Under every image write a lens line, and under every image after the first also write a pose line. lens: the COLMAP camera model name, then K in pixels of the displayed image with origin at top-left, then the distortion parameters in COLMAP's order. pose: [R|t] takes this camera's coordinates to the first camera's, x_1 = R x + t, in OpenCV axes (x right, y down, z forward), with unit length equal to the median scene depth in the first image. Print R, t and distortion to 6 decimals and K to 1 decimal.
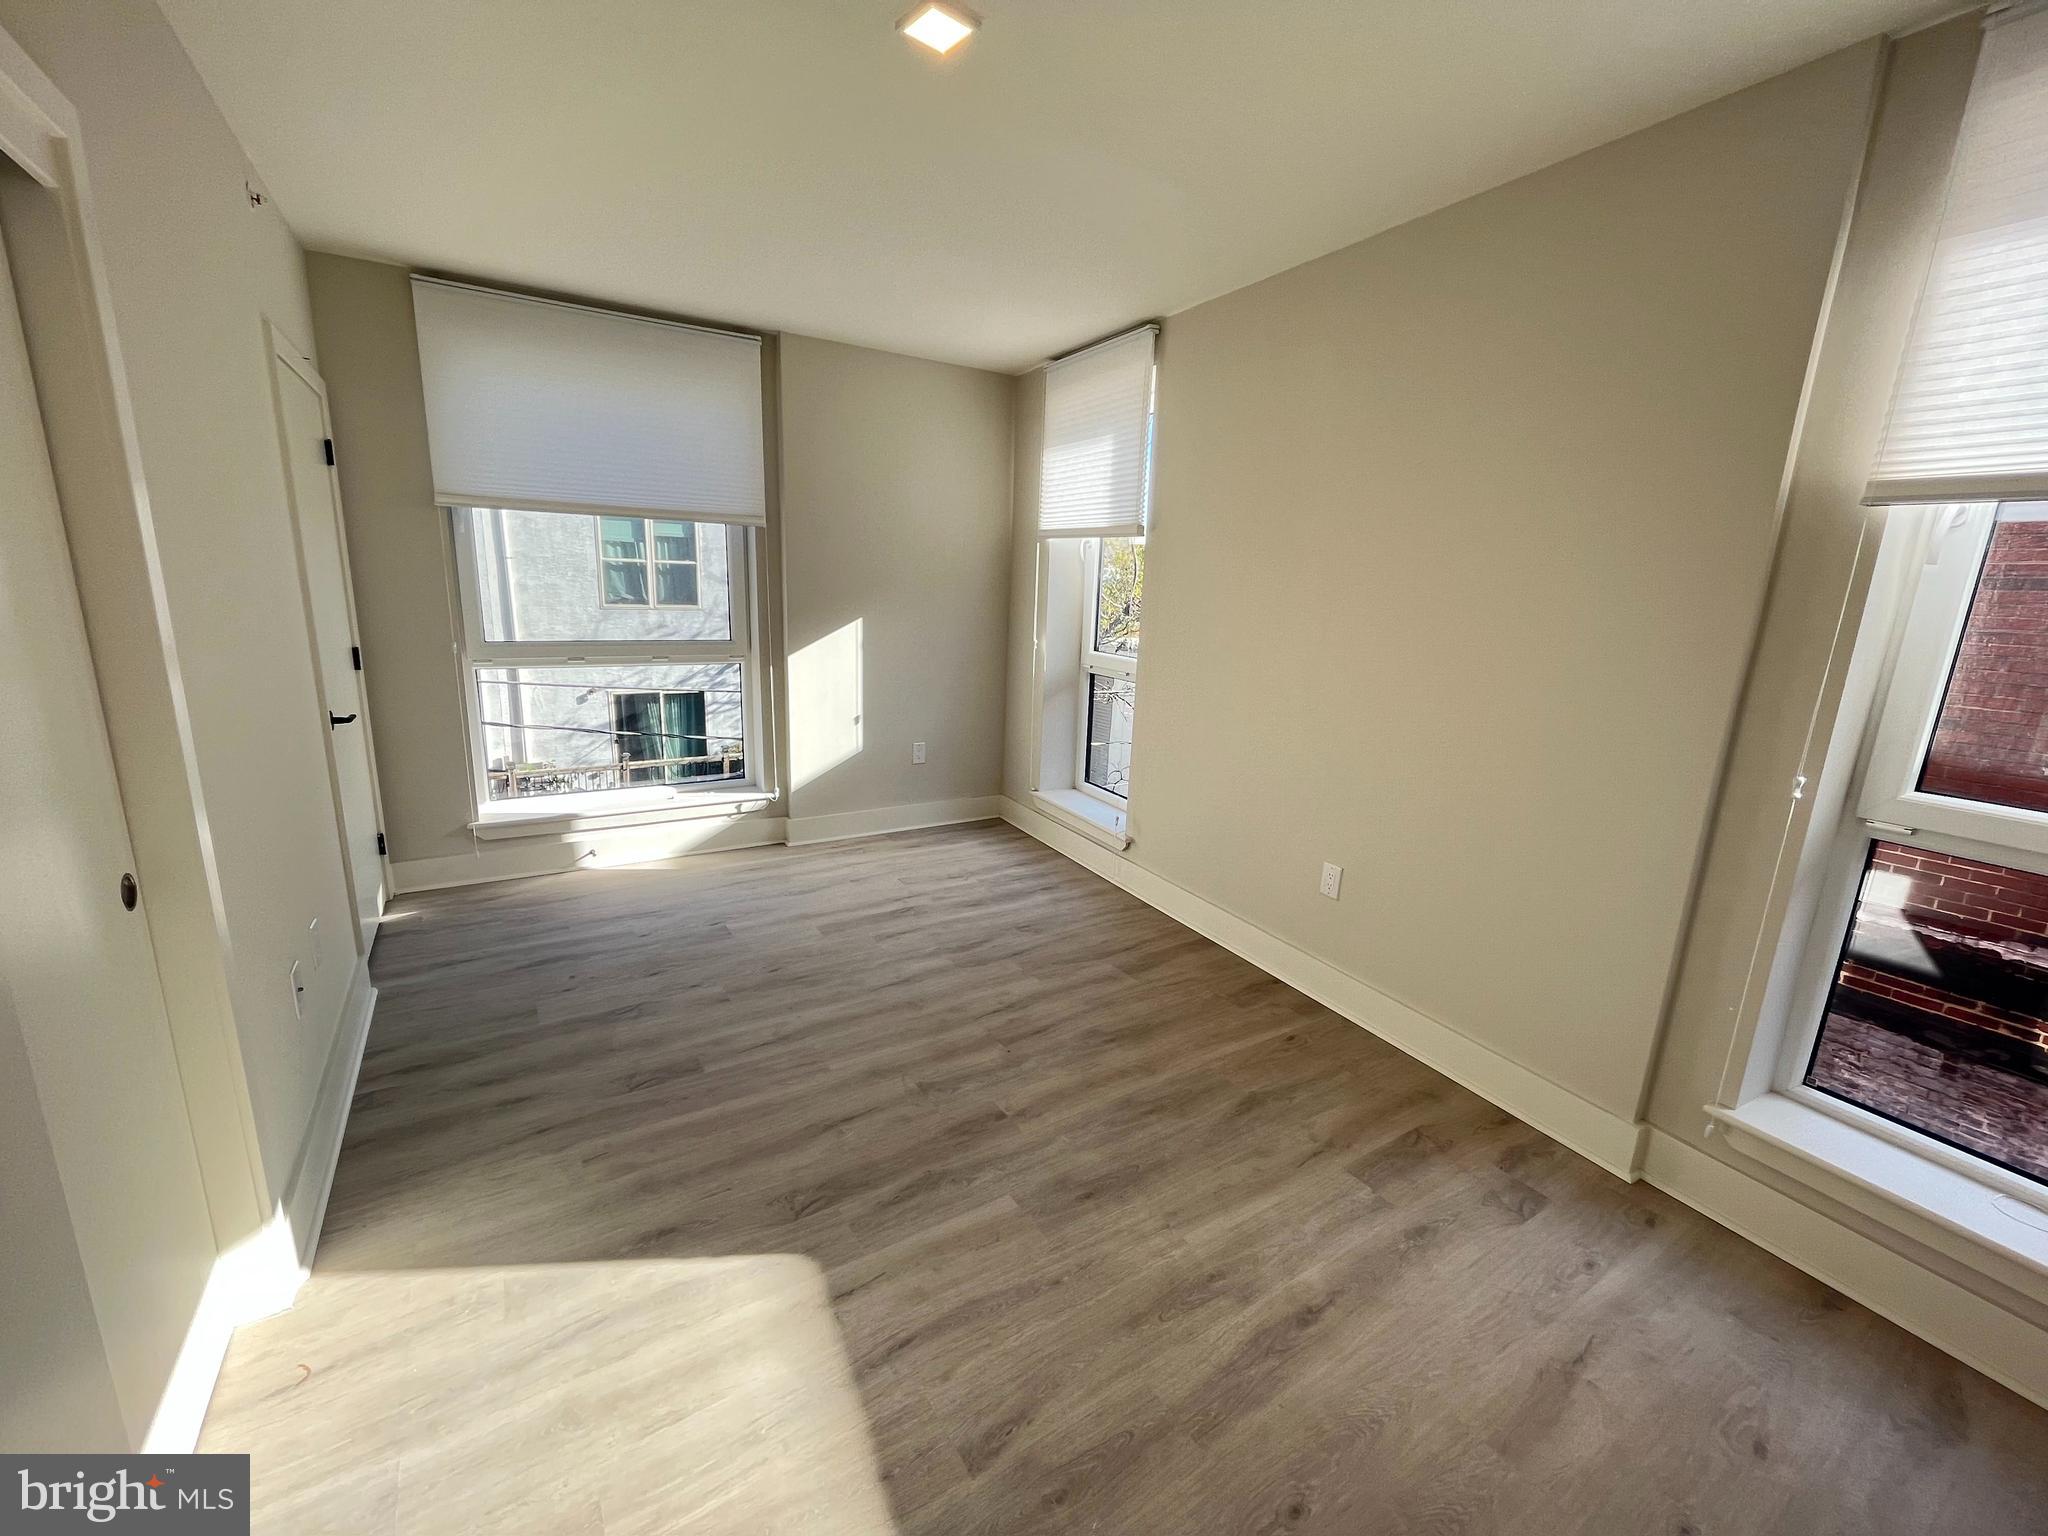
lens RADIAL K [[832.8, 0, 1020.0], [0, 832.8, 770.6], [0, 0, 1]] dist [-0.003483, -0.000271]
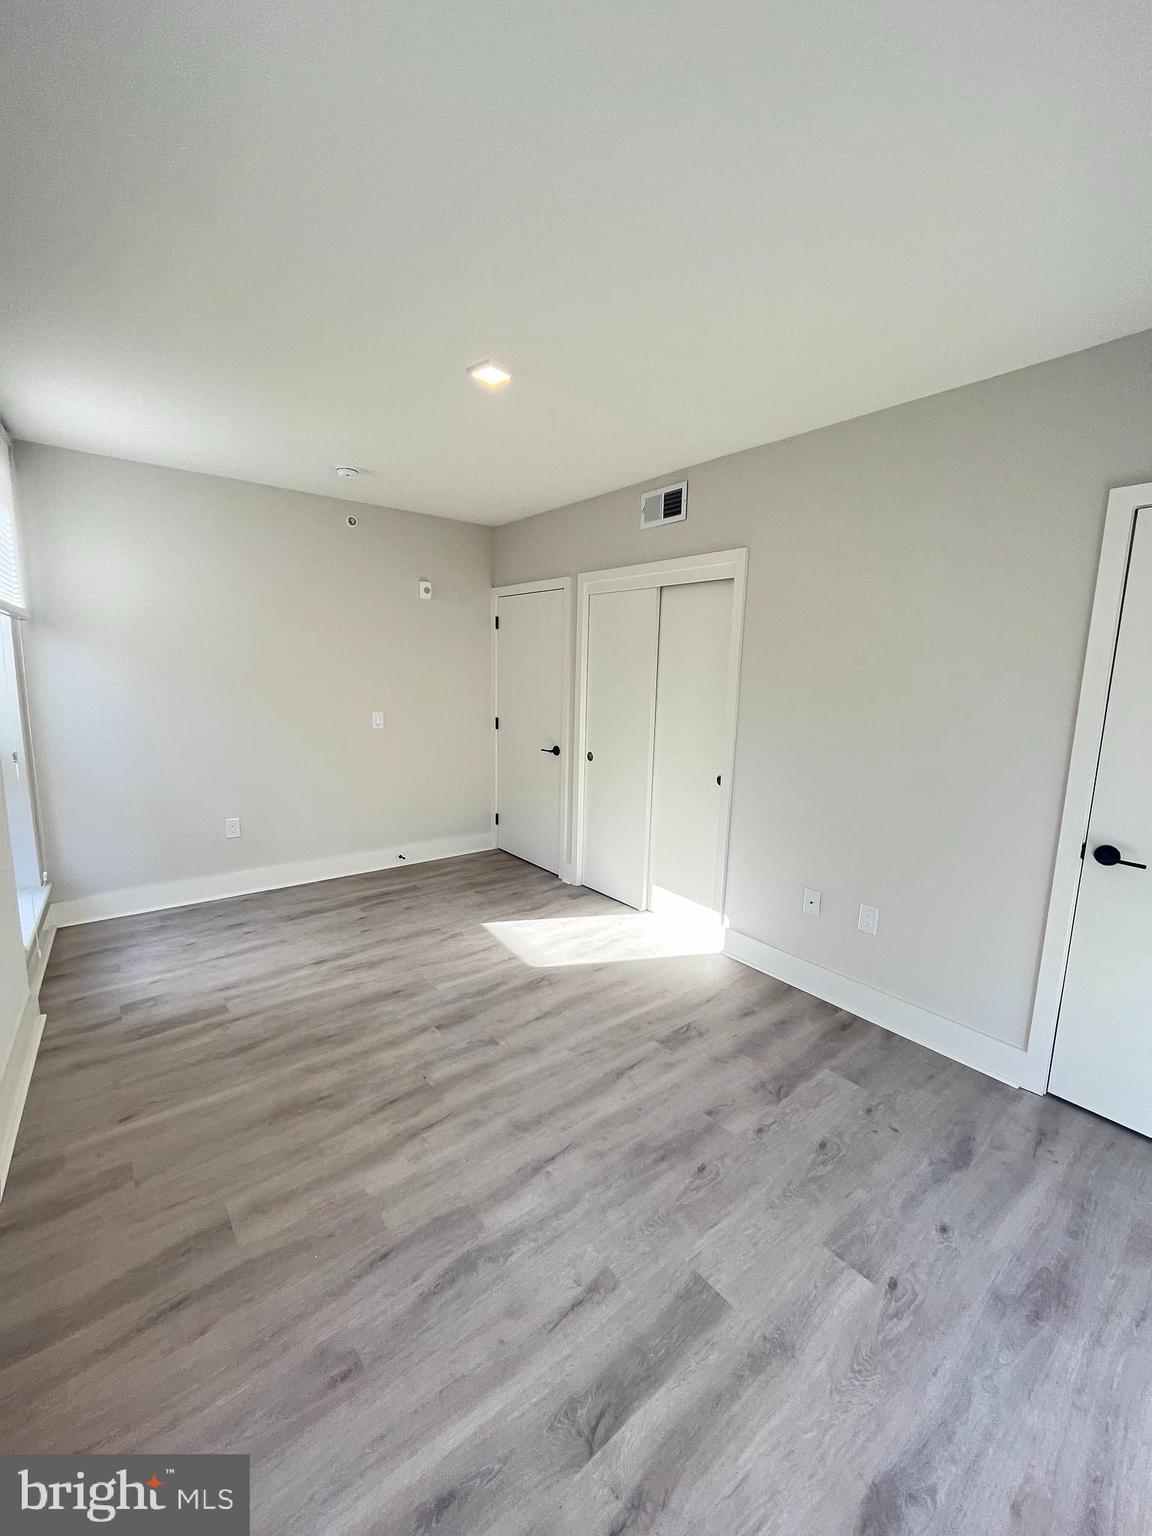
lens RADIAL K [[624.6, 0, 576.0], [0, 624.6, 768.0], [0, 0, 1]] dist [-0.003483, -0.000271]
pose [[-0.991436, -0.043727, -0.123058, -0.104224], [-0.086714, 0.925000, 0.369941, -0.430800], [0.097652, 0.377444, -0.920869, 1.793347]]
